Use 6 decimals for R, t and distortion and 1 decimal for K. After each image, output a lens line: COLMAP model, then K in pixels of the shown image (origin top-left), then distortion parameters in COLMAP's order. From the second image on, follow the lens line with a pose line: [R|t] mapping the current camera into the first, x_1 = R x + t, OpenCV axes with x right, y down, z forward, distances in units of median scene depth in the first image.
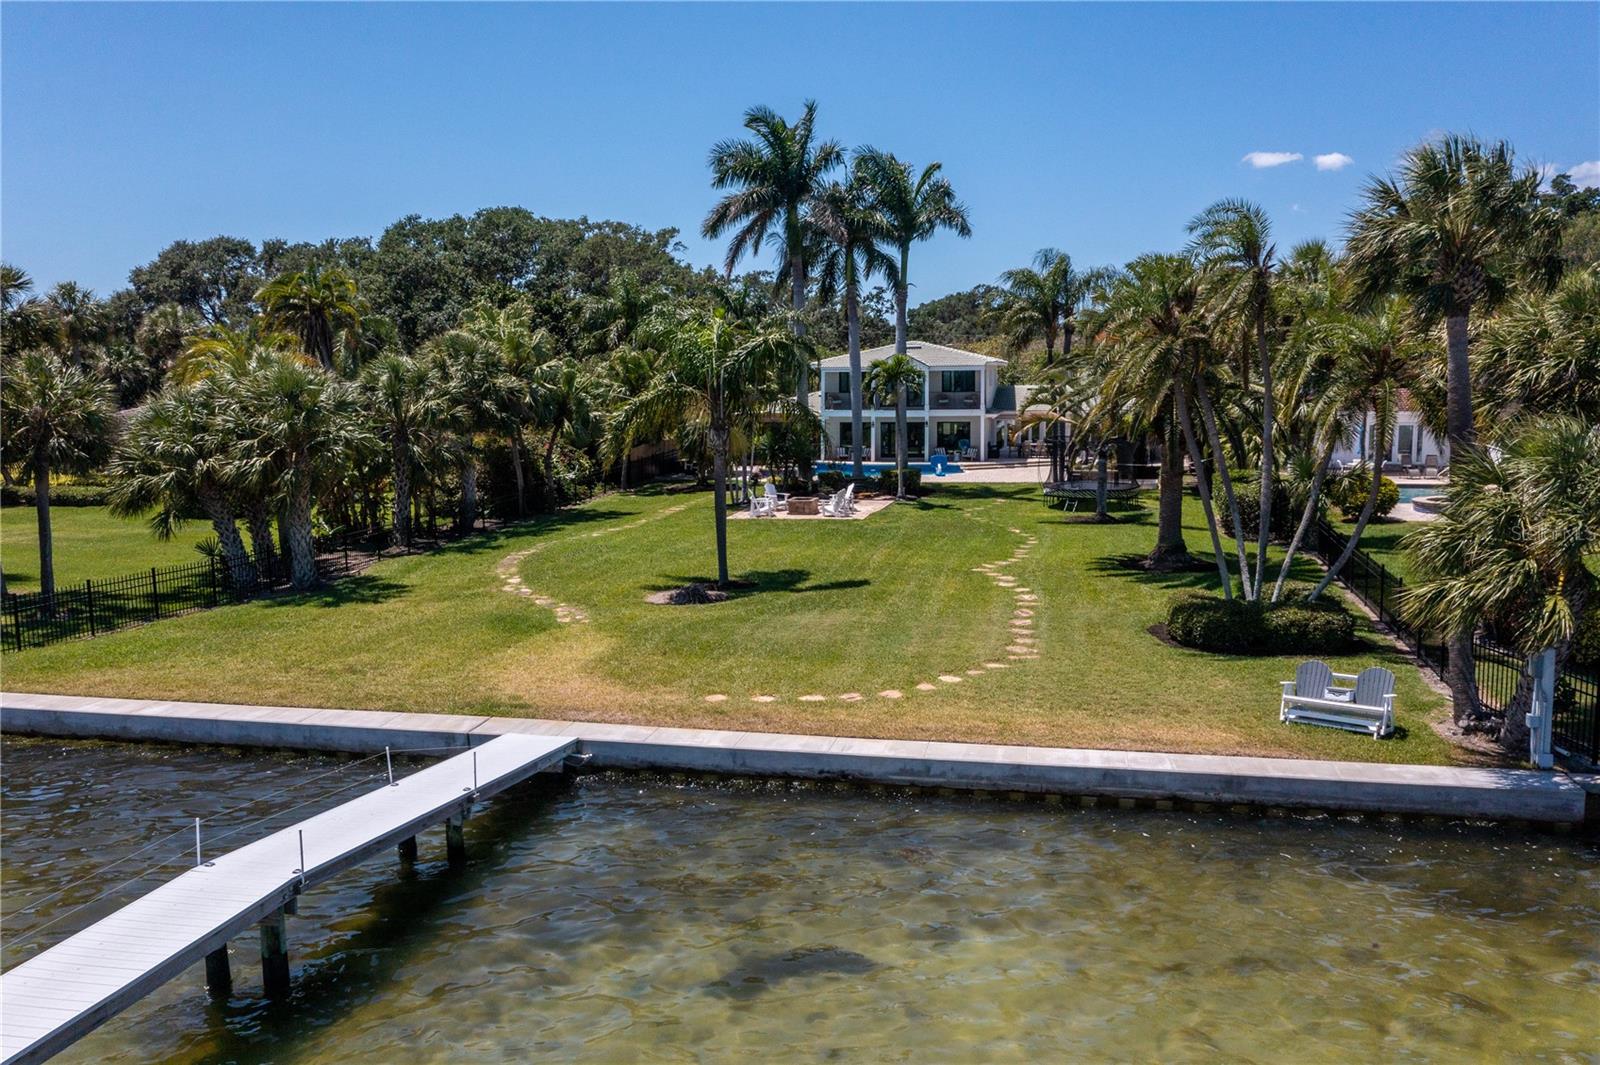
lens RADIAL K [[1305.8, 0, 797.2], [0, 1305.8, 533.8], [0, 0, 1]] dist [-0.003200, 0.020719]
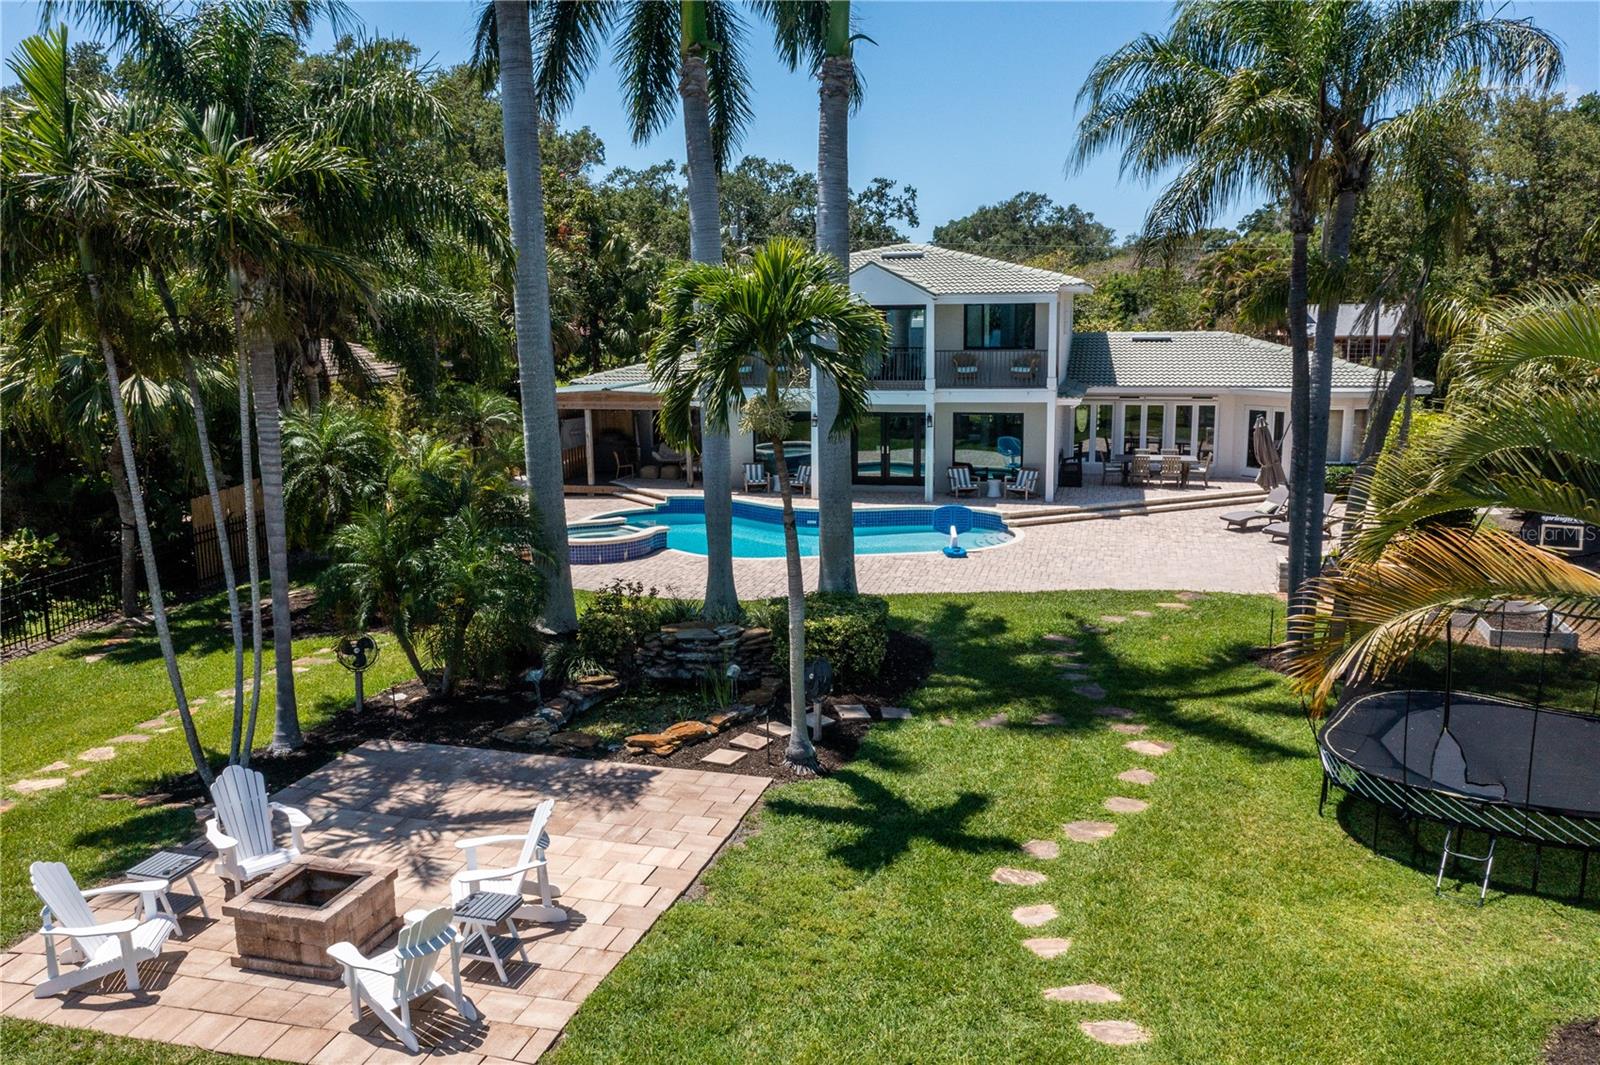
lens RADIAL K [[1305.8, 0, 803.4], [0, 1305.8, 531.7], [0, 0, 1]] dist [-0.003200, 0.020719]
pose [[0.999796, 0.008744, -0.018202, 0.061346], [-0.007813, 0.998688, 0.050616, -0.065707], [0.018621, -0.050463, 0.998552, 0.520879]]
